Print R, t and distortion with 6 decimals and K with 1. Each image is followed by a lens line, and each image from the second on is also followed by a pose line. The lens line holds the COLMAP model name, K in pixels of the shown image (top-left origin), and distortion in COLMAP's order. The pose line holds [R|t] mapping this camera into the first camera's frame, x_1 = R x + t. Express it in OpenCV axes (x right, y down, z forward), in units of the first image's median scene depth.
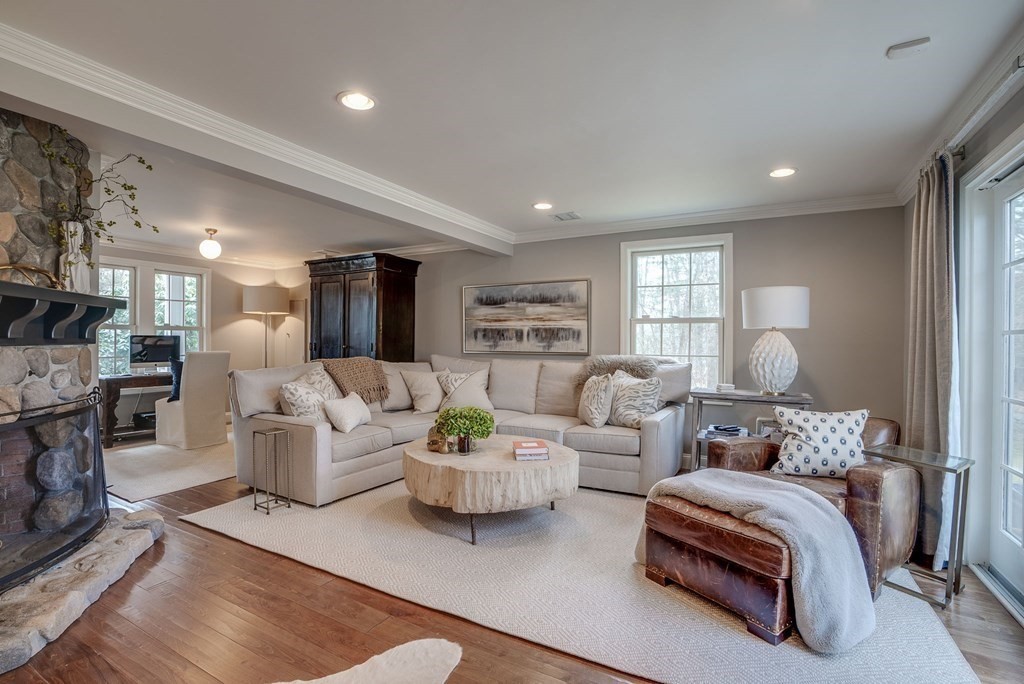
lens RADIAL K [[487.5, 0, 507.2], [0, 487.5, 338.6], [0, 0, 1]] dist [-0.047159, 0.013266]
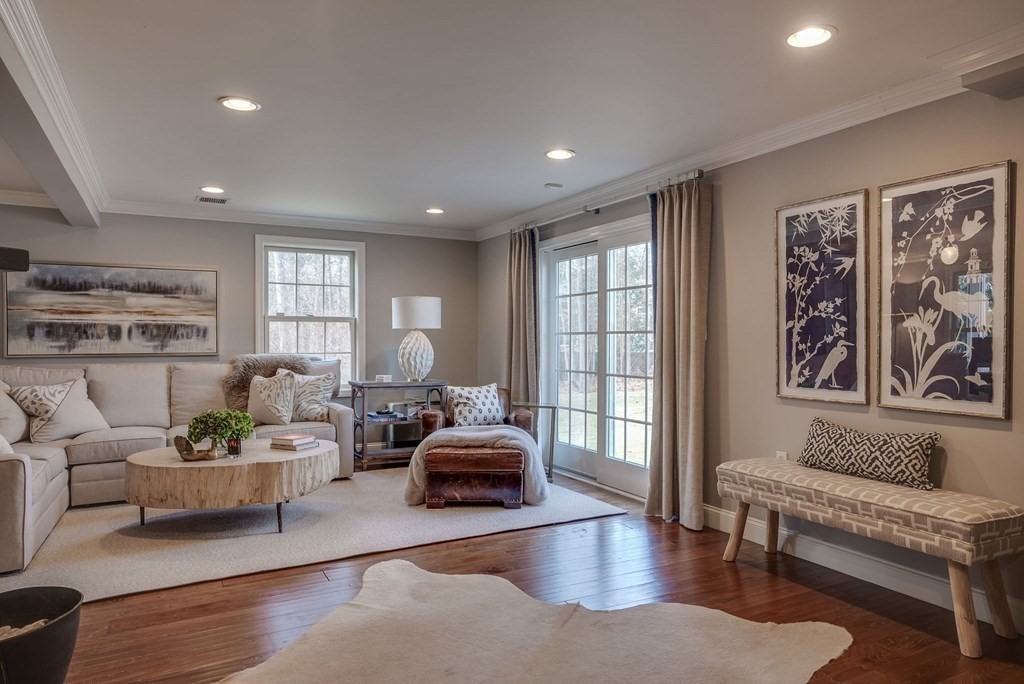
lens RADIAL K [[685.5, 0, 515.6], [0, 685.5, 336.0], [0, 0, 1]] dist [0.058916, 0.001938]
pose [[0.537076, -0.001207, 0.843533, -0.632696], [-0.000558, 0.999998, 0.001786, -0.004169], [-0.843534, -0.001430, 0.537074, -0.144833]]
